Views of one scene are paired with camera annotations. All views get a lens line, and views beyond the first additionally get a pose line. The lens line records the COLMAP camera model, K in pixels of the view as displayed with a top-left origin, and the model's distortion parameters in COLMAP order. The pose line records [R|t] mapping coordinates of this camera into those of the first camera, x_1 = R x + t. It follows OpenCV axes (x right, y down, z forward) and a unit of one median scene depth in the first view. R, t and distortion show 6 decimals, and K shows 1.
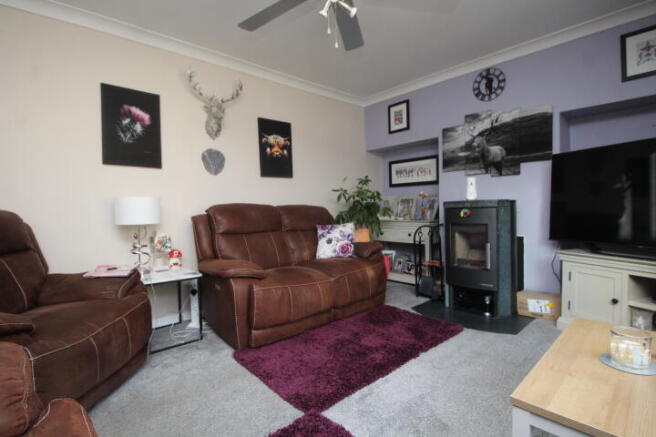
lens RADIAL K [[309.8, 0, 328.8], [0, 309.8, 219.9], [0, 0, 1]] dist [-0.023081, -0.002004]
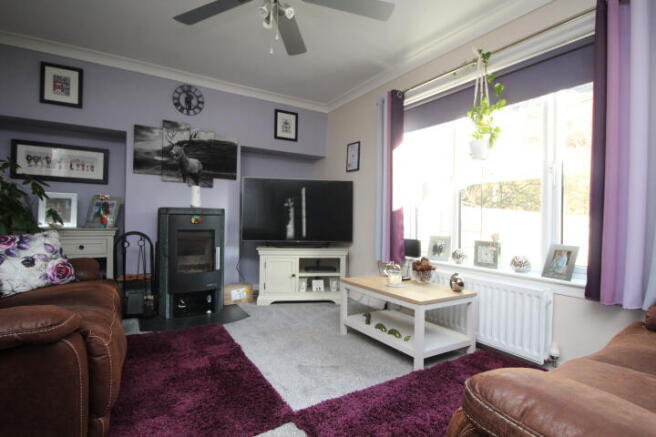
lens RADIAL K [[331.9, 0, 327.1], [0, 331.9, 216.3], [0, 0, 1]] dist [-0.004321, -0.005612]
pose [[0.187978, 0.030835, 0.981689, -0.513987], [0.010722, 0.999383, -0.033444, 0.007910], [-0.982115, 0.016812, 0.187532, 0.316299]]
